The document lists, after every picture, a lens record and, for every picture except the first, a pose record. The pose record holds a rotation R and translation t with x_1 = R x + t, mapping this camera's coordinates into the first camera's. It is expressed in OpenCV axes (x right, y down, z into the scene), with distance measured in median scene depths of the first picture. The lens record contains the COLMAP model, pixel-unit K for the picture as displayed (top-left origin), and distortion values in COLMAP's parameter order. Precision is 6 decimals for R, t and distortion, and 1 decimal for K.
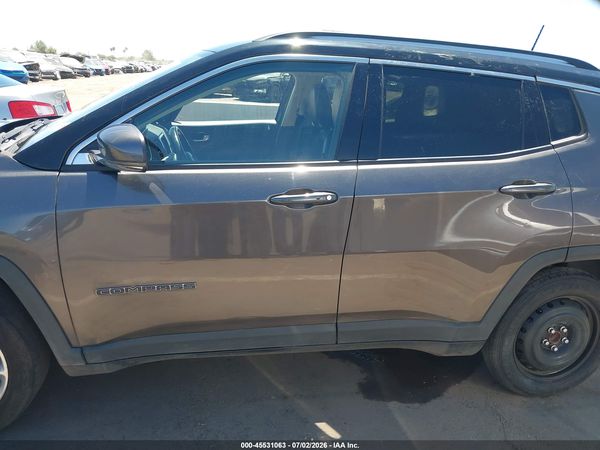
lens RADIAL K [[492.5, 0, 300.0], [0, 492.5, 225.0], [0, 0, 1]] dist [0.007973, -0.006337]
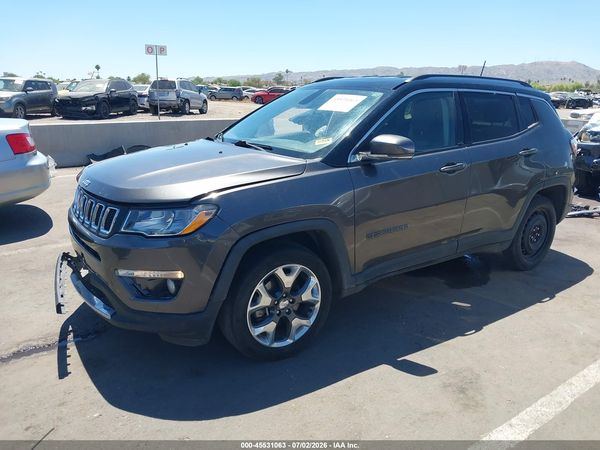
lens RADIAL K [[492.5, 0, 300.0], [0, 492.5, 225.0], [0, 0, 1]] dist [0.007973, -0.006337]
pose [[0.908728, -0.157621, 0.386482, -0.998348], [0.162691, 0.986479, 0.019789, 0.020731], [-0.384376, 0.044894, 0.922085, -0.360440]]
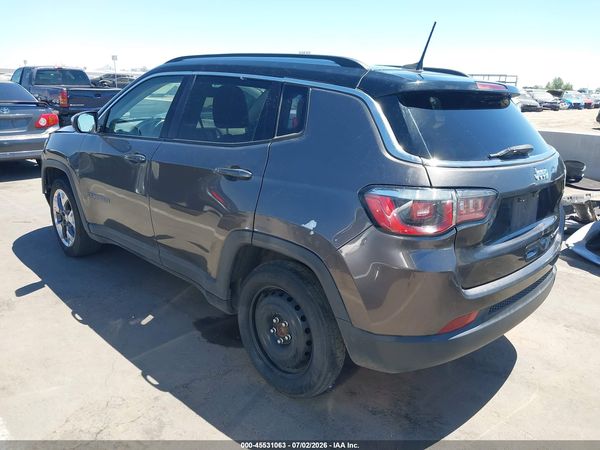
lens RADIAL K [[492.5, 0, 300.0], [0, 492.5, 225.0], [0, 0, 1]] dist [0.007973, -0.006337]
pose [[0.560550, 0.185759, -0.807018, 1.354024], [-0.241640, 0.968797, 0.055156, -0.050178], [0.792082, 0.164090, 0.587946, 0.412010]]
